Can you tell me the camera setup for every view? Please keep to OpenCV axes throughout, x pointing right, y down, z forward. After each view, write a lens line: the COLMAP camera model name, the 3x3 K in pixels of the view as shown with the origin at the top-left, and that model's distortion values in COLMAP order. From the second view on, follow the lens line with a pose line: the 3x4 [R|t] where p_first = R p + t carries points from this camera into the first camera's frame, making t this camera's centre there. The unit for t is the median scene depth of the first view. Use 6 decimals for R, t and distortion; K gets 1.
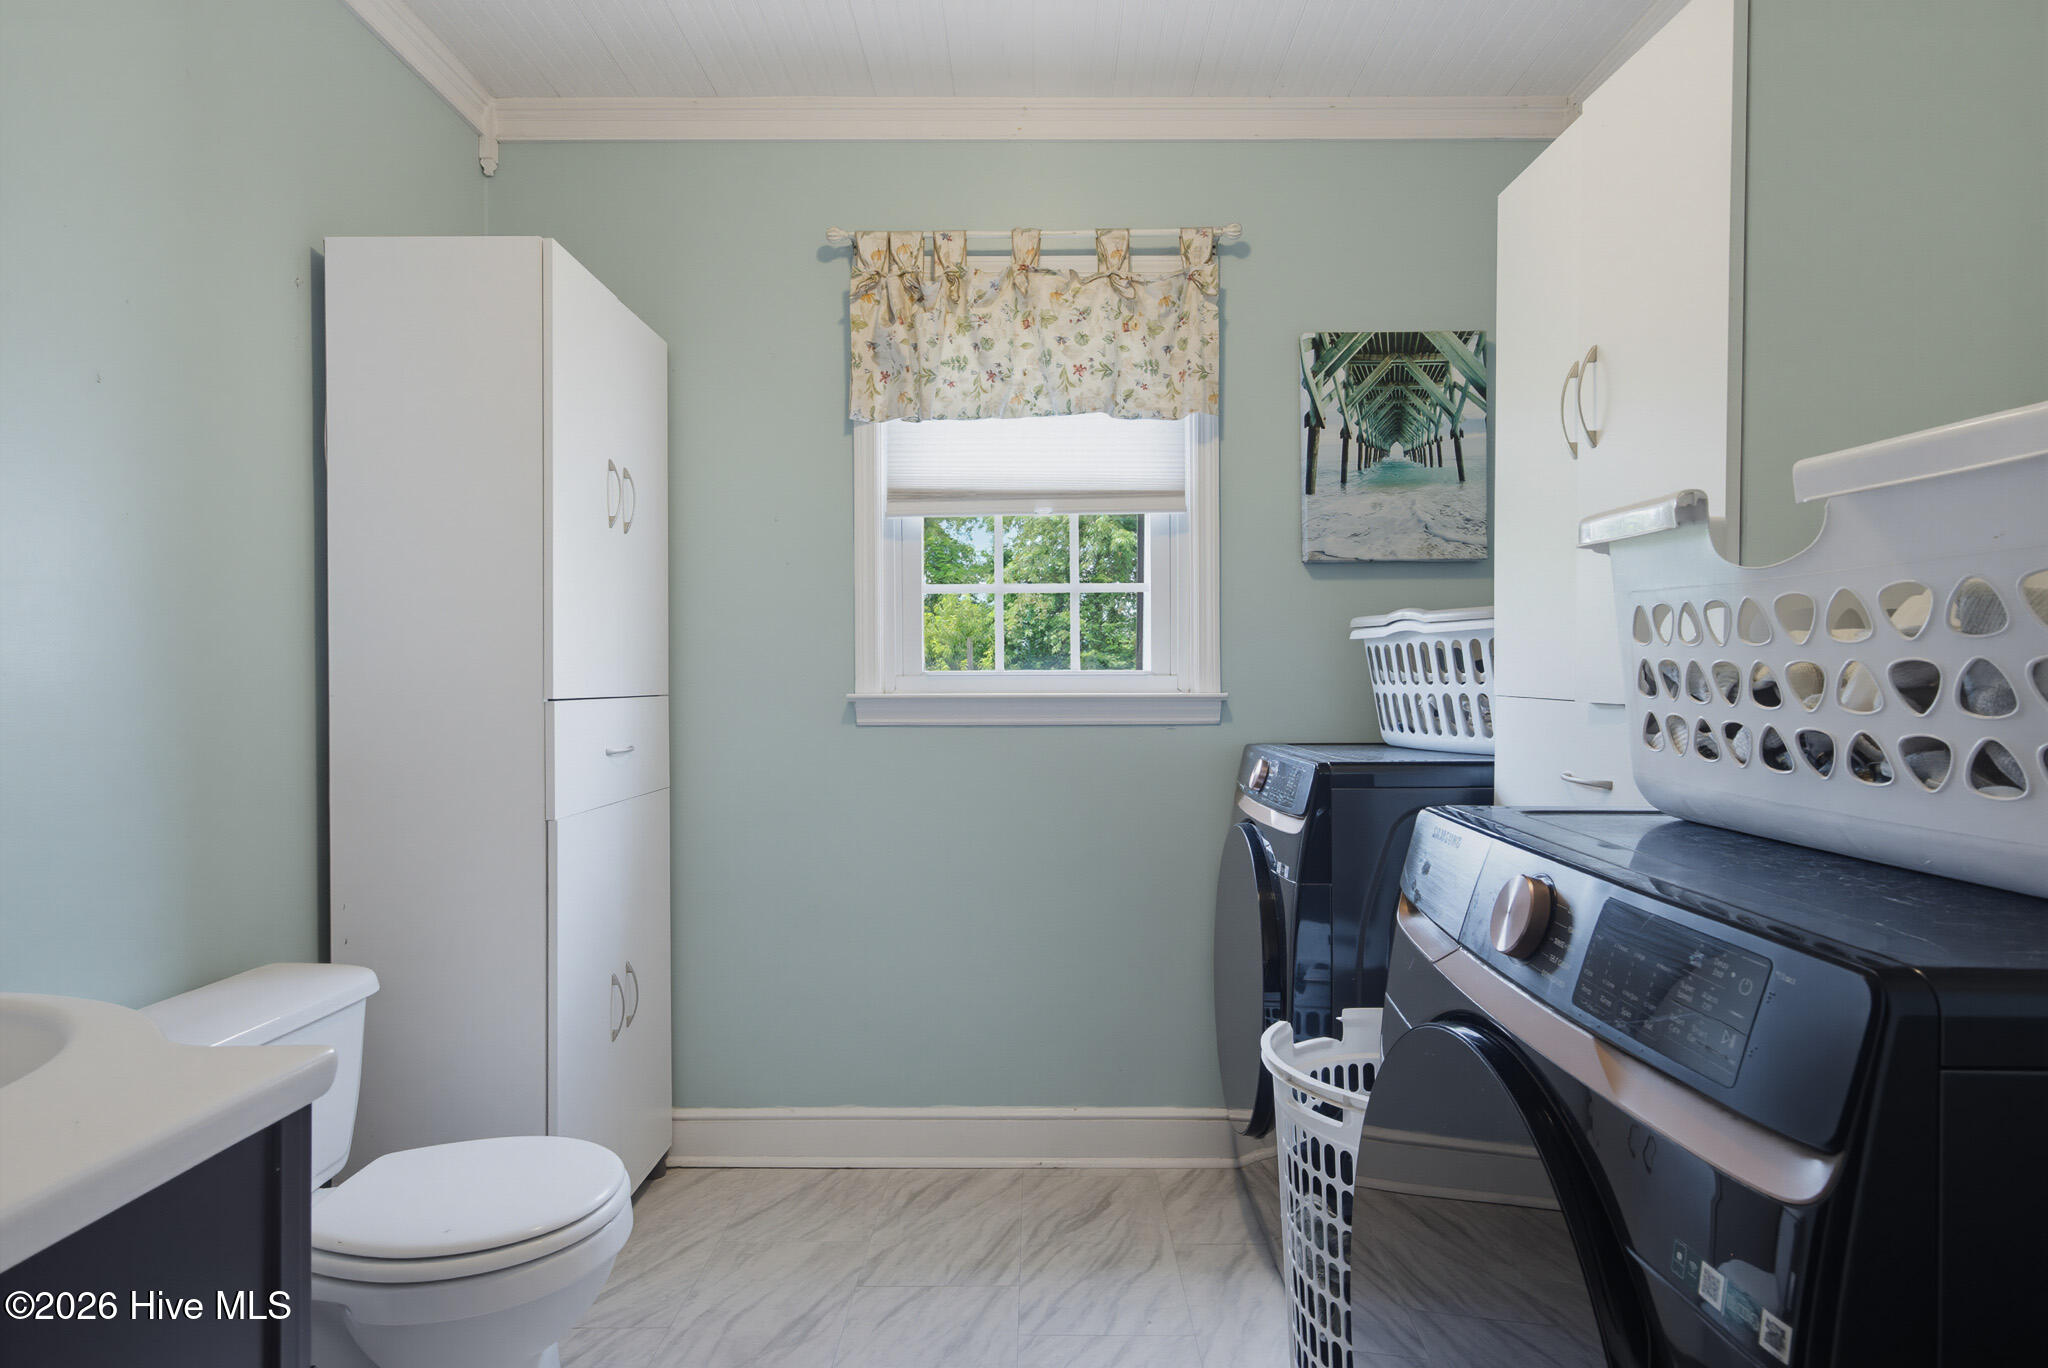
lens RADIAL K [[1077.2, 0, 1021.6], [0, 1077.2, 677.4], [0, 0, 1]] dist [-0.008204, -0.000571]
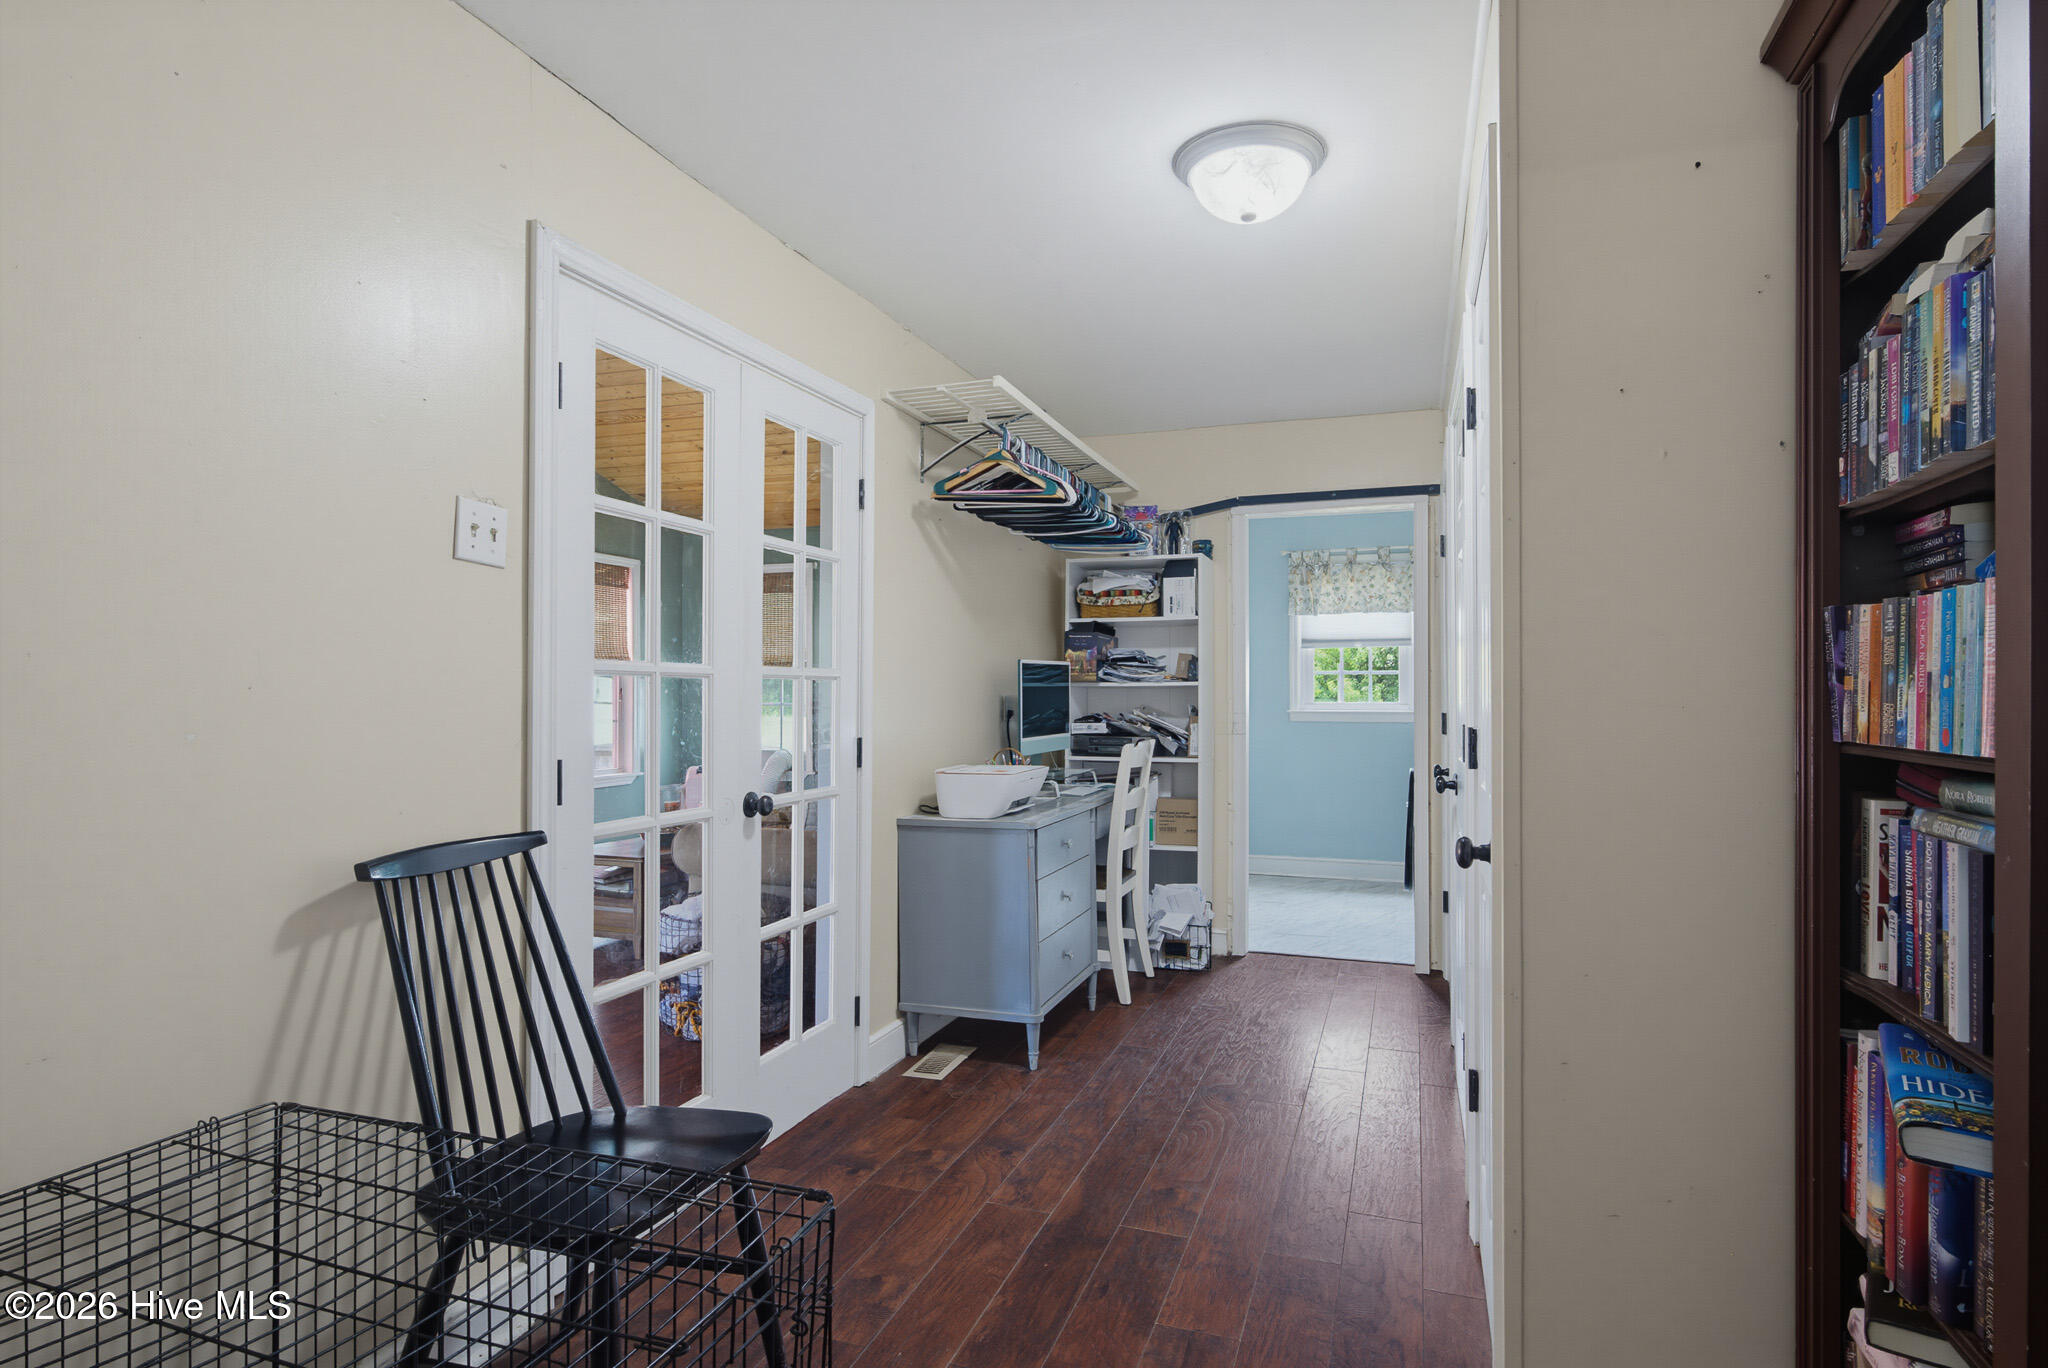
lens RADIAL K [[1077.2, 0, 1023.5], [0, 1077.2, 692.7], [0, 0, 1]] dist [-0.008204, -0.000571]
pose [[0.931820, -0.002430, -0.362914, 0.226699], [-0.004198, 0.999839, -0.017474, 0.020692], [0.362898, 0.017806, 0.931659, -1.951672]]
